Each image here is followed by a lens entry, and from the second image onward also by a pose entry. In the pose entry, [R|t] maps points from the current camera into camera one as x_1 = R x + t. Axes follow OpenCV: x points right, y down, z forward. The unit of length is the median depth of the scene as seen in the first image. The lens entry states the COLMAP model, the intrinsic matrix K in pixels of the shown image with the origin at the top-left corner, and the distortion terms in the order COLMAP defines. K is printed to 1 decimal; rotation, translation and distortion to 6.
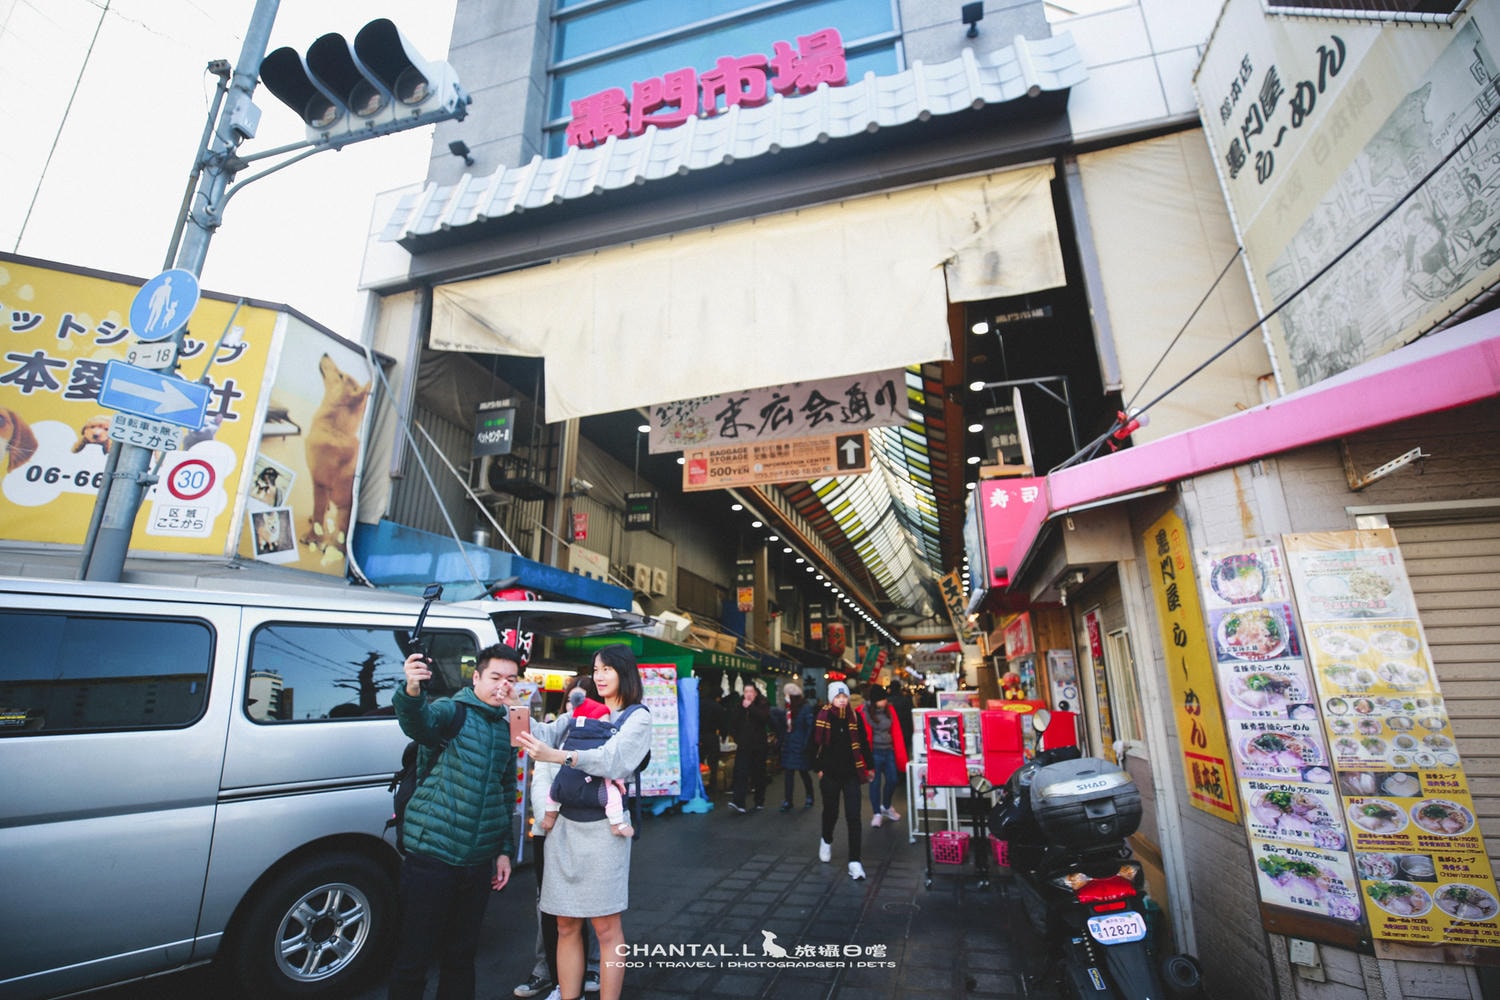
lens RADIAL K [[676.7, 0, 750.0], [0, 676.7, 500.0], [0, 0, 1]] dist [-0.047843, 0.000655]
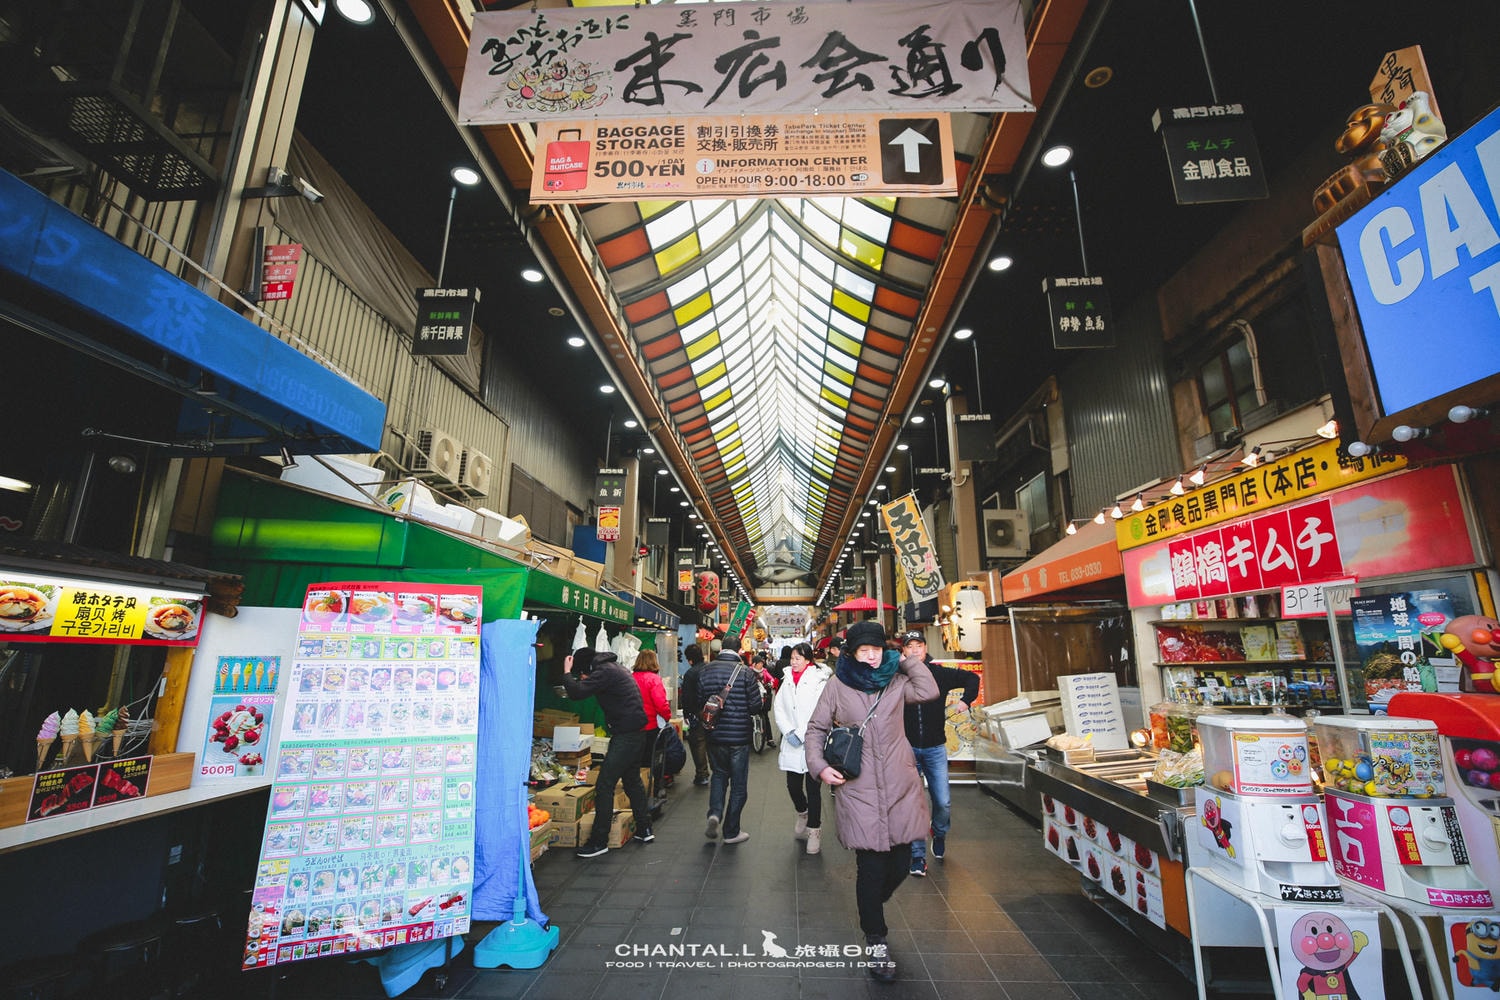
lens RADIAL K [[676.7, 0, 750.0], [0, 676.7, 500.0], [0, 0, 1]] dist [-0.047843, 0.000655]
pose [[0.972422, 0.067810, 0.223152, -0.042698], [-0.080078, 0.995709, 0.046381, 0.147165], [-0.219049, -0.062971, 0.973680, 0.527436]]
